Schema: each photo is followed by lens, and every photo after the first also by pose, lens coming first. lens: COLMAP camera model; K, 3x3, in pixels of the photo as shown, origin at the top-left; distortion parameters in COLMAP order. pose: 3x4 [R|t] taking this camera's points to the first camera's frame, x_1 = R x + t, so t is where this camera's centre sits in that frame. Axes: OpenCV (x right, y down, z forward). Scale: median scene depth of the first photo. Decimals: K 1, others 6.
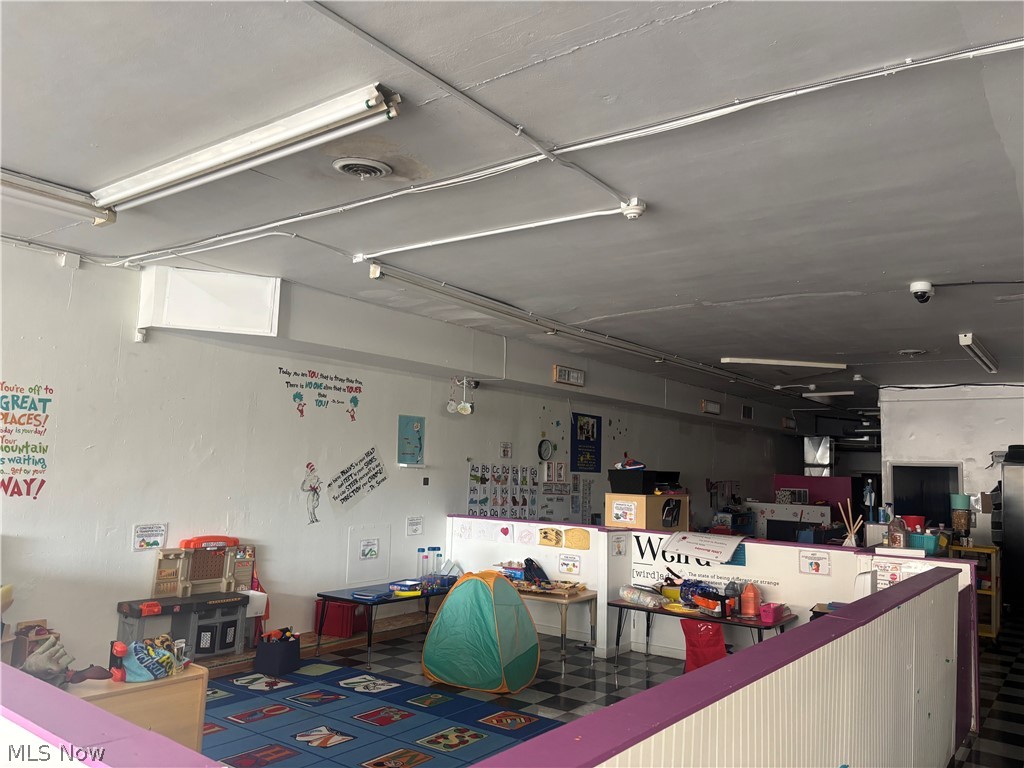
lens RADIAL K [[778.4, 0, 514.2], [0, 778.4, 378.3], [0, 0, 1]] dist [0.040630, -0.027627]
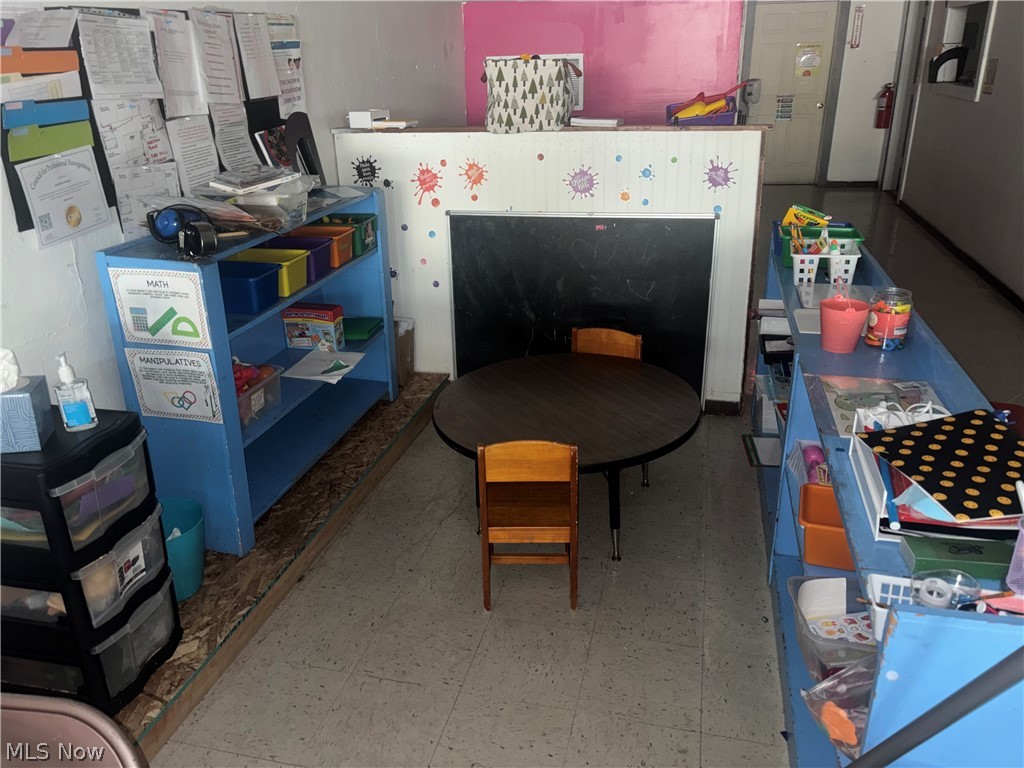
lens RADIAL K [[778.4, 0, 504.6], [0, 778.4, 385.4], [0, 0, 1]] dist [0.040630, -0.027627]
pose [[0.919064, -0.202363, 0.338188, 0.359765], [0.012284, 0.872400, 0.488639, 0.166402], [-0.393918, -0.444936, 0.804277, 1.129669]]
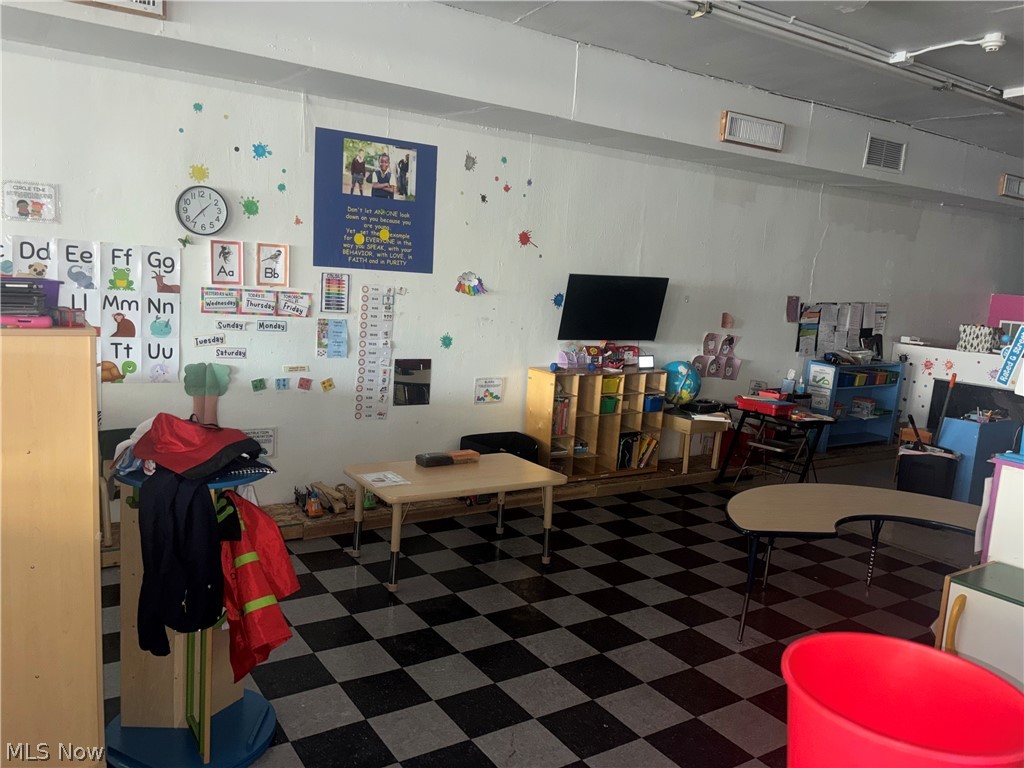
lens RADIAL K [[778.4, 0, 503.0], [0, 778.4, 387.4], [0, 0, 1]] dist [0.040630, -0.027627]
pose [[0.938820, 0.072768, -0.336634, 0.322179], [0.012216, 0.969774, 0.243697, 0.077703], [0.344192, -0.232900, 0.909554, 0.599162]]
